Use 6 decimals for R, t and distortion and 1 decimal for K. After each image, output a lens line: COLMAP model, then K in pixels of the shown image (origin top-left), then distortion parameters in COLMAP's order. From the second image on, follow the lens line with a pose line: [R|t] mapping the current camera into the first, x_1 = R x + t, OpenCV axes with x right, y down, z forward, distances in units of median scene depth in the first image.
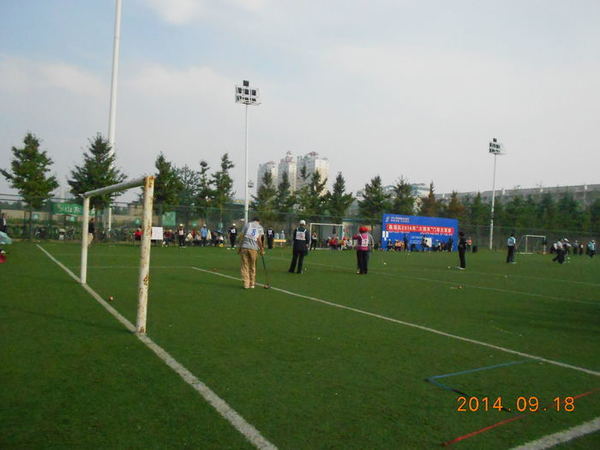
lens RADIAL K [[466.6, 0, 304.4], [0, 466.6, 225.7], [0, 0, 1]] dist [0.004838, -0.008098]
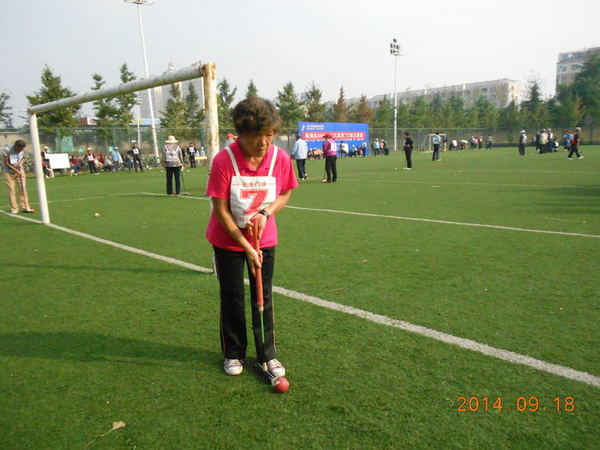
lens RADIAL K [[466.6, 0, 303.7], [0, 466.6, 220.7], [0, 0, 1]] dist [0.004838, -0.008098]
pose [[0.971368, -0.112148, 0.209442, -0.050288], [0.074602, 0.980966, 0.179276, 0.002072], [-0.225561, -0.158518, 0.961246, 0.030801]]
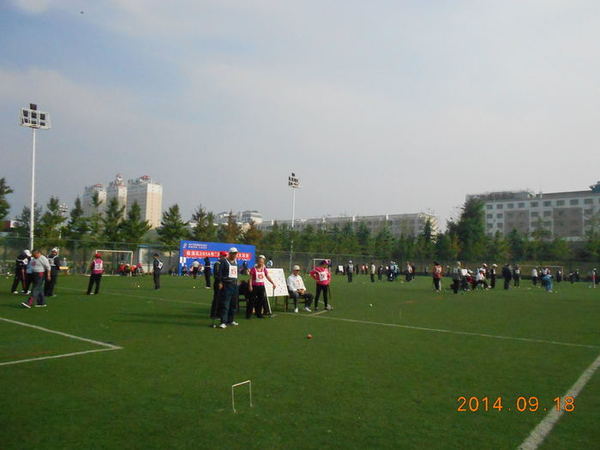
lens RADIAL K [[466.6, 0, 300.2], [0, 466.6, 226.7], [0, 0, 1]] dist [0.004838, -0.008098]
pose [[0.944831, 0.006968, 0.327484, 0.082708], [0.010749, 0.998576, -0.052259, 0.001382], [-0.327381, 0.052896, 0.943411, -0.086060]]
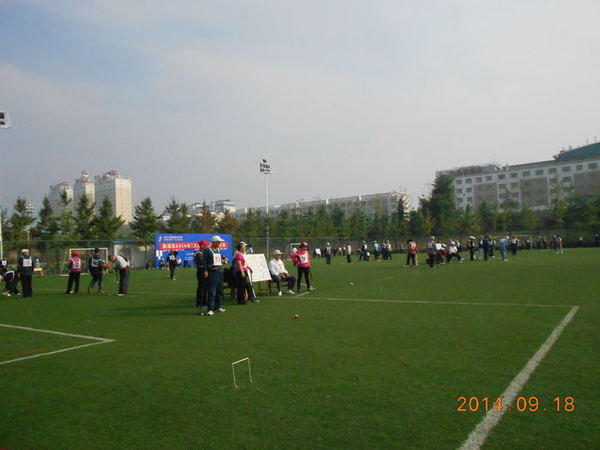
lens RADIAL K [[466.6, 0, 299.7], [0, 466.6, 228.5], [0, 0, 1]] dist [0.004838, -0.008098]
pose [[0.924049, -0.064450, 0.376802, 0.078278], [0.075645, 0.997022, -0.014974, 0.002344], [-0.374715, 0.042340, 0.926173, -0.089602]]
